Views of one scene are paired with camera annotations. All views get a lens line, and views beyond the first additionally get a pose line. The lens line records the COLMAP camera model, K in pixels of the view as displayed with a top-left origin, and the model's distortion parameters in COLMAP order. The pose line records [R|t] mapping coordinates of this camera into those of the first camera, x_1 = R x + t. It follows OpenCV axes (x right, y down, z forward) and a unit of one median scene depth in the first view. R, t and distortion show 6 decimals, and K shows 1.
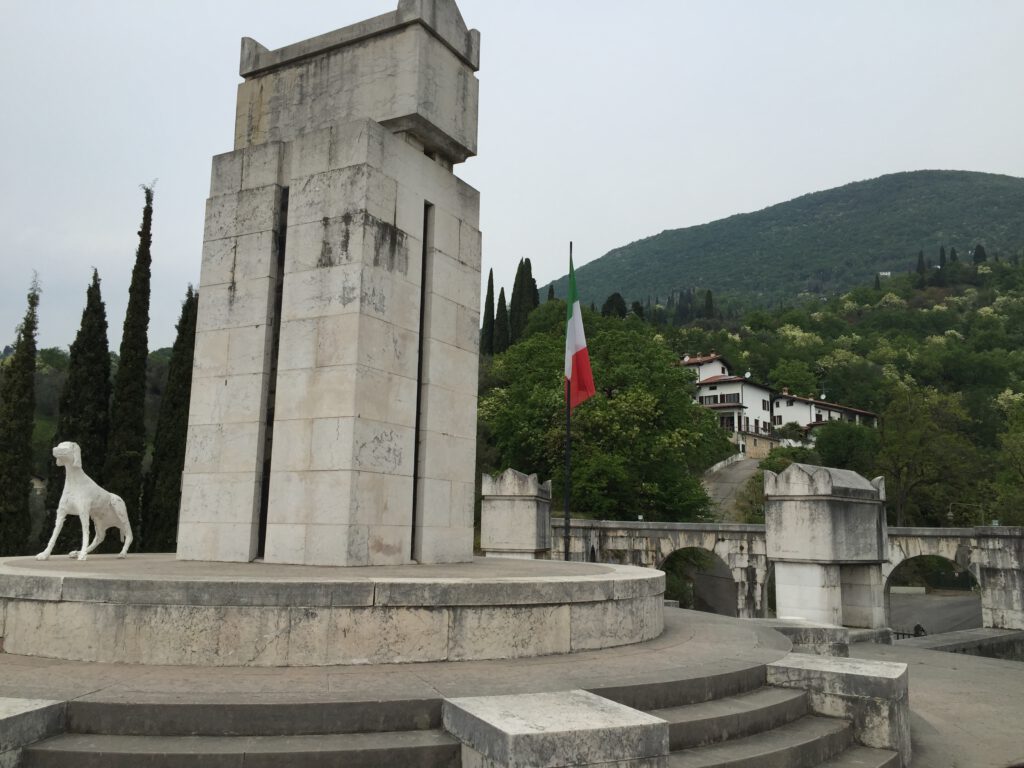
lens RADIAL K [[869.9, 0, 512.0], [0, 869.9, 384.0], [0, 0, 1]] dist [0.059899, -0.064555]
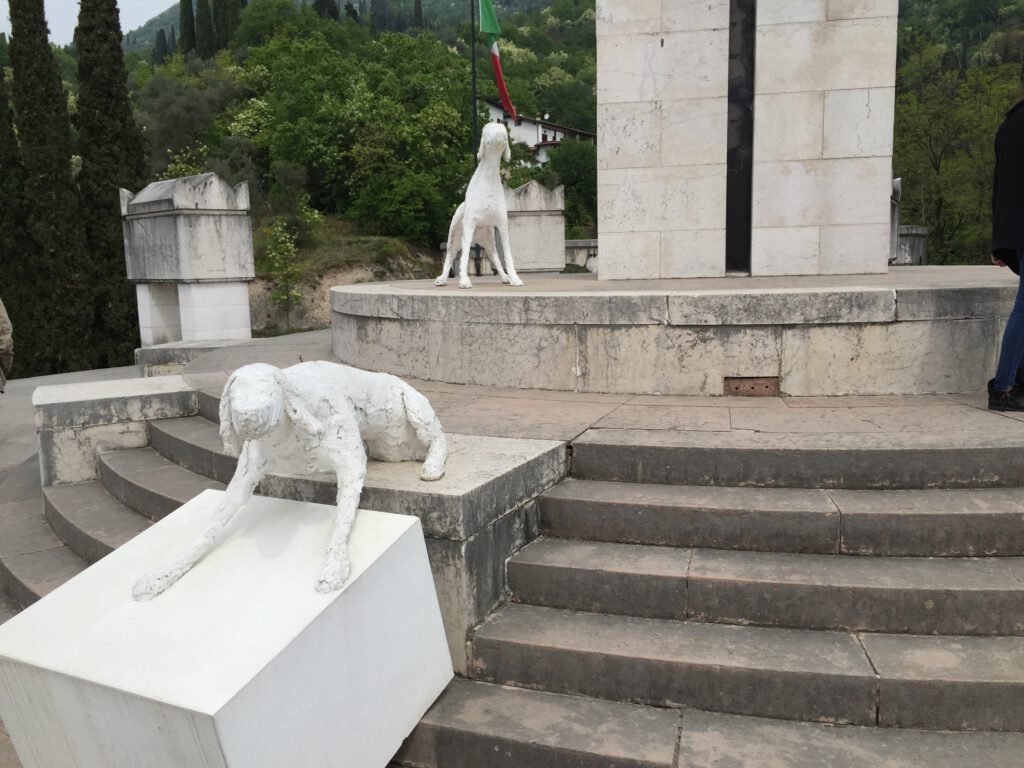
lens RADIAL K [[869.9, 0, 512.0], [0, 869.9, 384.0], [0, 0, 1]] dist [0.059899, -0.064555]
pose [[0.938156, -0.093279, 0.333411, -0.347124], [-0.013001, 0.952850, 0.303162, 0.024363], [-0.345970, -0.288748, 0.892709, 0.140123]]
